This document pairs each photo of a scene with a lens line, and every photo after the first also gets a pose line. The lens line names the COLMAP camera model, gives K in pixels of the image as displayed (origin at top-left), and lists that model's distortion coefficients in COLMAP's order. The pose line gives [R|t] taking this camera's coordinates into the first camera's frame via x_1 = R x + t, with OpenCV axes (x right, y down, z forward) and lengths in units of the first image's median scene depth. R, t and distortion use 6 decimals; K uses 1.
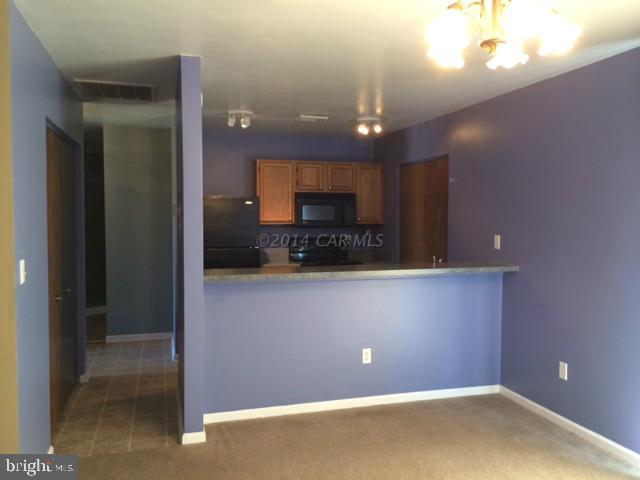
lens RADIAL K [[541.4, 0, 320.0], [0, 541.4, 240.0], [0, 0, 1]] dist [0.052589, -0.003151]
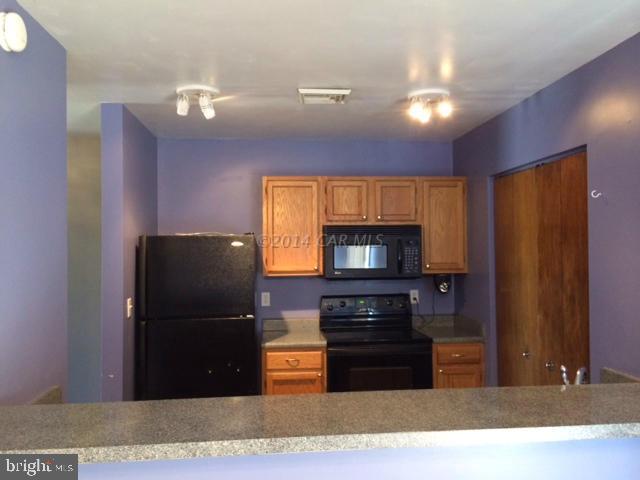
lens RADIAL K [[541.4, 0, 320.0], [0, 541.4, 240.0], [0, 0, 1]] dist [0.052589, -0.003151]
pose [[0.981265, -0.014709, -0.192101, 0.073490], [0.002398, 0.997937, -0.064163, -0.029845], [0.192648, 0.062500, 0.979275, 0.373428]]
